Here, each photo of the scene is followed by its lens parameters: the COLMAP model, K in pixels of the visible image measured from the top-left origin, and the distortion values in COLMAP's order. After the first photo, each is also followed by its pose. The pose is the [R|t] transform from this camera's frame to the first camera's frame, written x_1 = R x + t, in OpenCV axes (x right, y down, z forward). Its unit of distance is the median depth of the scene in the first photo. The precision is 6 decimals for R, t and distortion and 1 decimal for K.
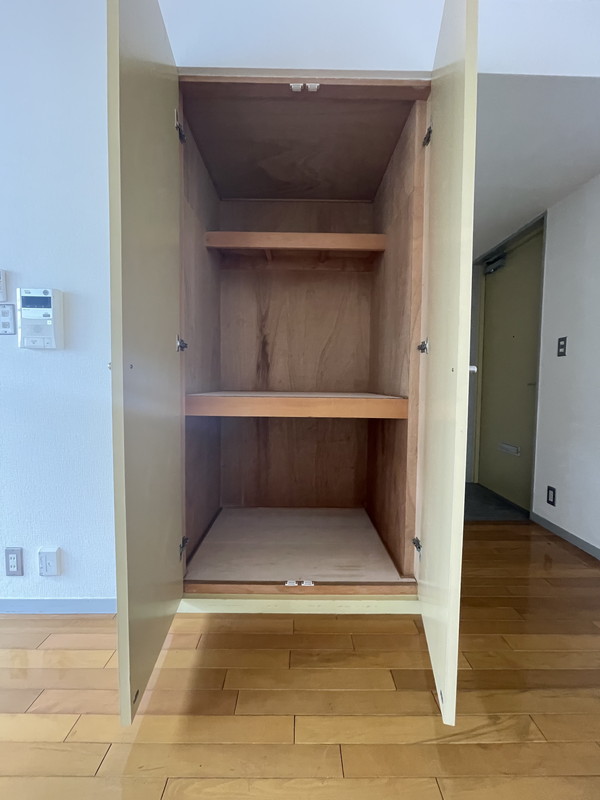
lens RADIAL K [[326.1, 0, 300.2], [0, 326.1, 400.7], [0, 0, 1]] dist [0.000232, 0.000022]
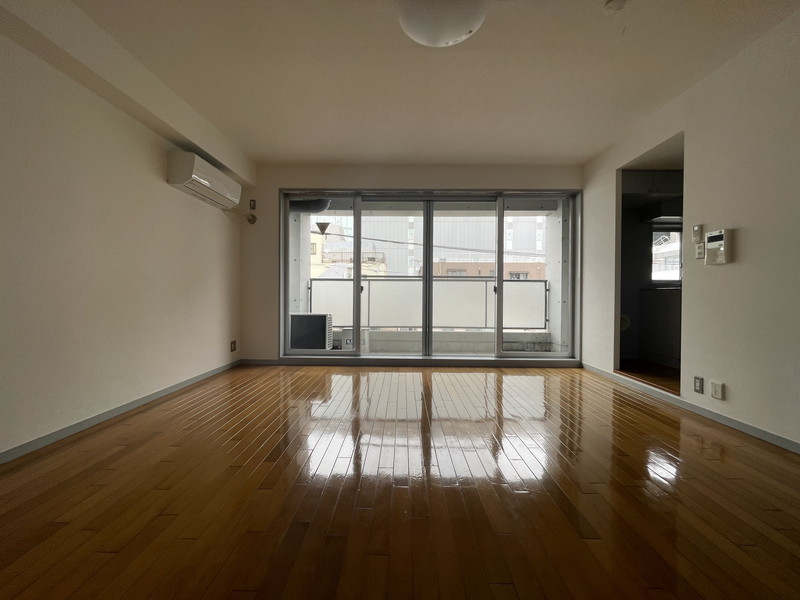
lens RADIAL K [[326.1, 0, 400.8], [0, 326.1, 296.5], [0, 0, 1]] dist [0.000232, 0.000022]
pose [[-0.012659, -0.006851, -0.999896, 0.968684], [-0.059008, 0.998239, -0.006092, 0.122816], [0.998177, 0.058925, -0.013041, -0.657519]]
